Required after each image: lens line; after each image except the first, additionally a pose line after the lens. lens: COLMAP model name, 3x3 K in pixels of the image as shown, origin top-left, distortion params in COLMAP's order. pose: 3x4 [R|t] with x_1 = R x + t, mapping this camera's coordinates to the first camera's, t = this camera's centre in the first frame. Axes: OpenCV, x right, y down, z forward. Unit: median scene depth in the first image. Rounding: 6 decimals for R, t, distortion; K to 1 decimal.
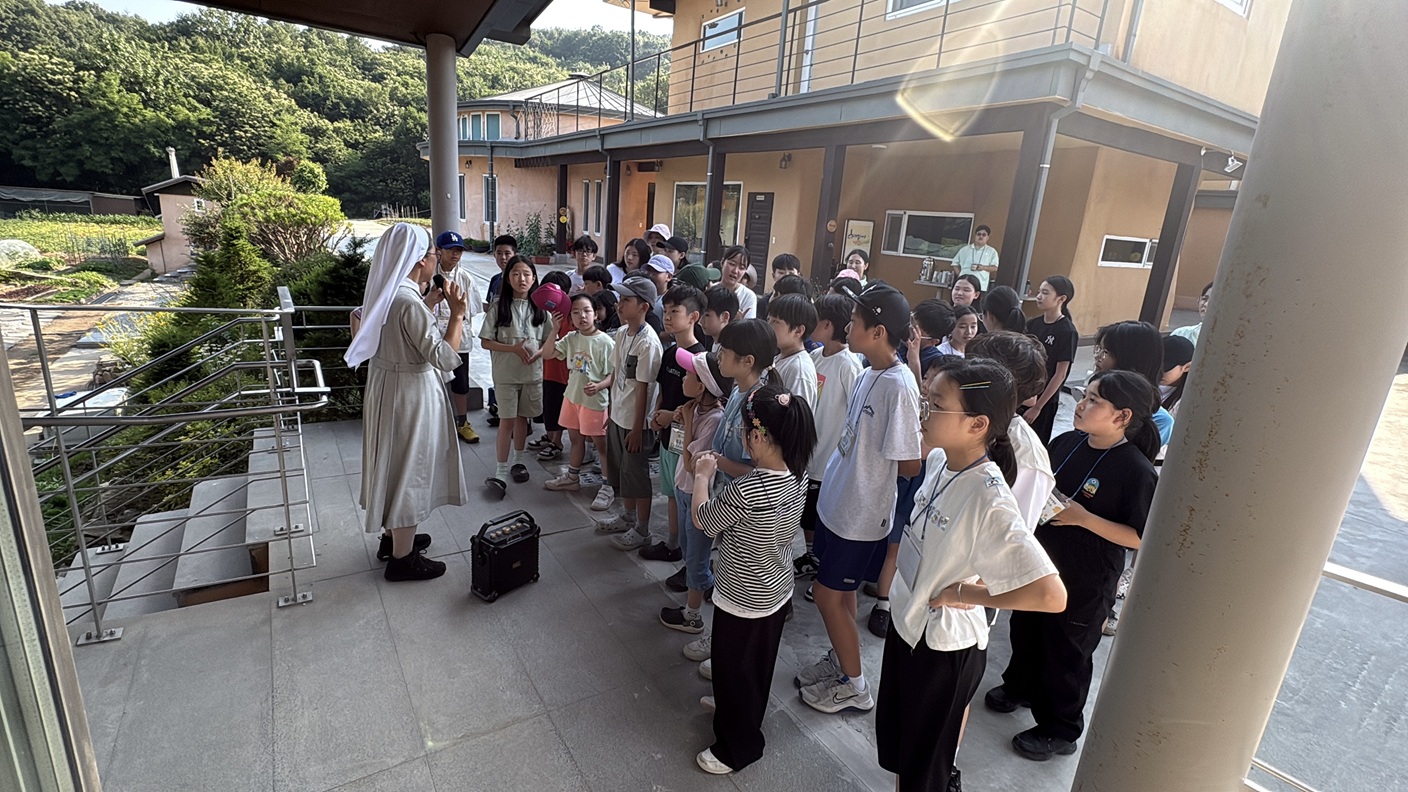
lens RADIAL K [[662.0, 0, 704.0], [0, 662.0, 396.0], [0, 0, 1]] dist [-0.001066, 0.000760]
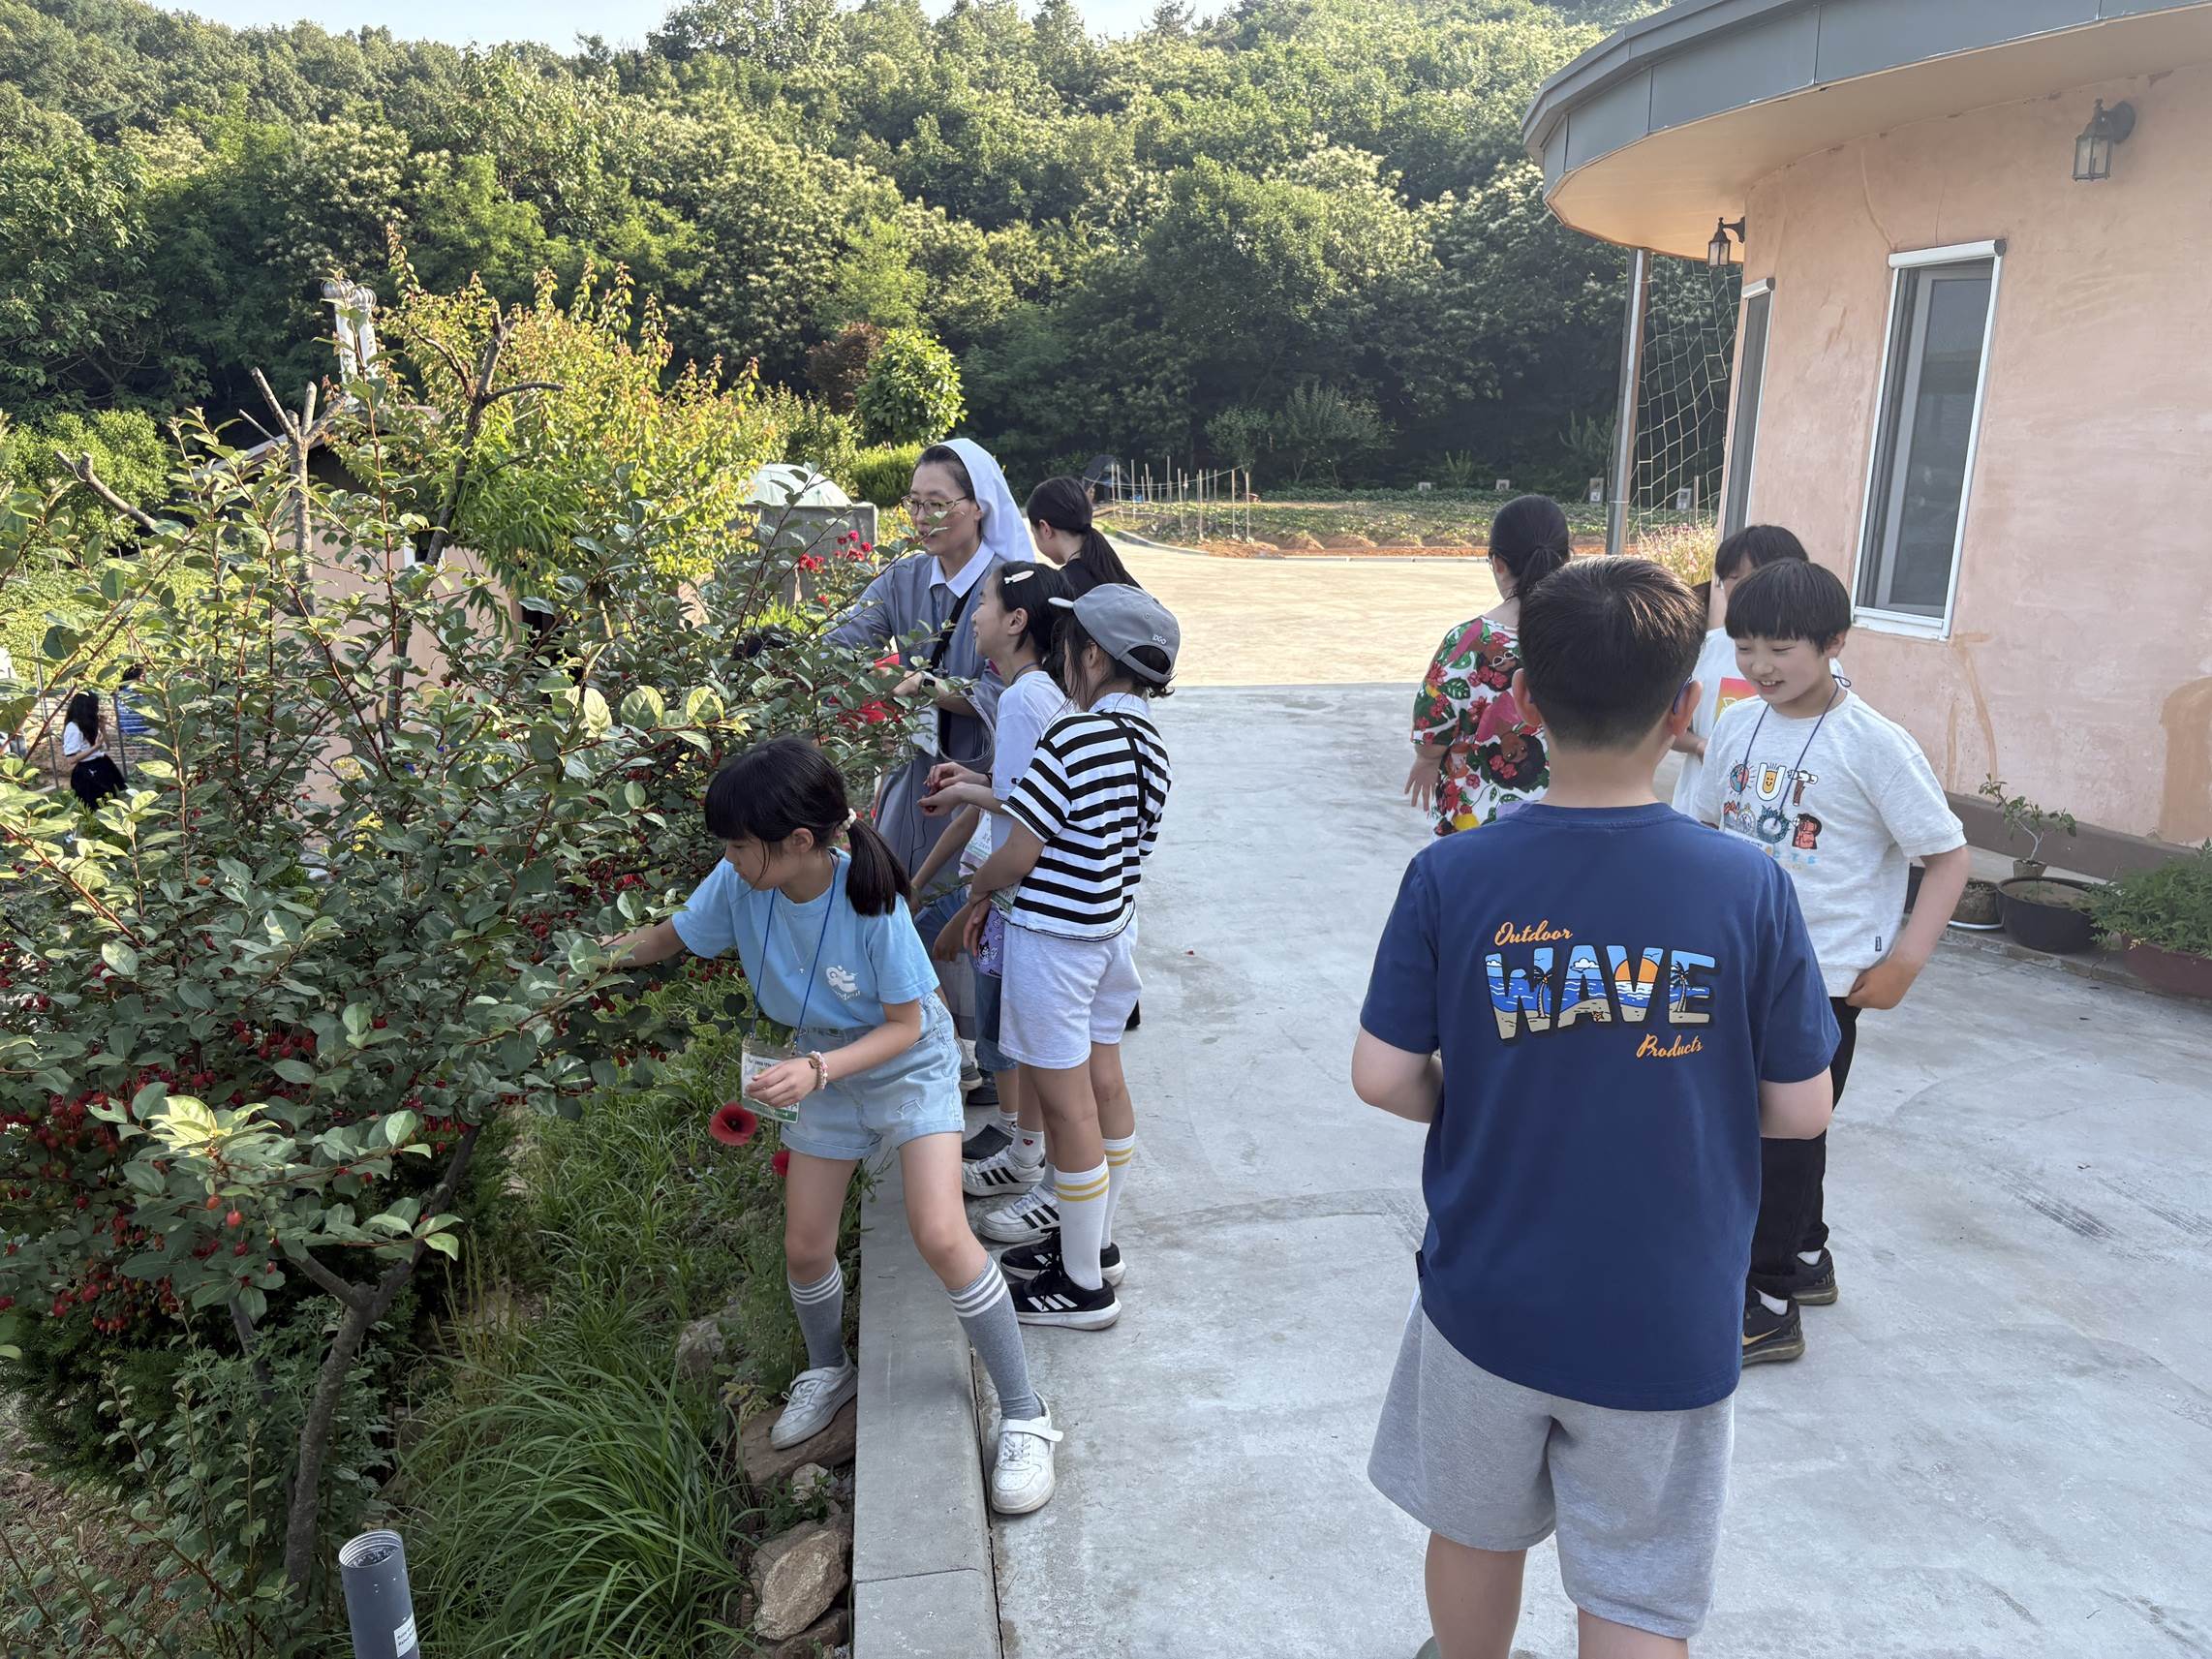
lens RADIAL K [[1677.9, 0, 1106.0], [0, 1677.9, 829.5], [0, 0, 1]] dist [-0.118218, 0.276432]
pose [[0.912753, 0.045775, -0.405939, -0.145303], [-0.060272, 0.997917, -0.022993, -0.087908], [0.404041, 0.045454, 0.913611, 0.259664]]
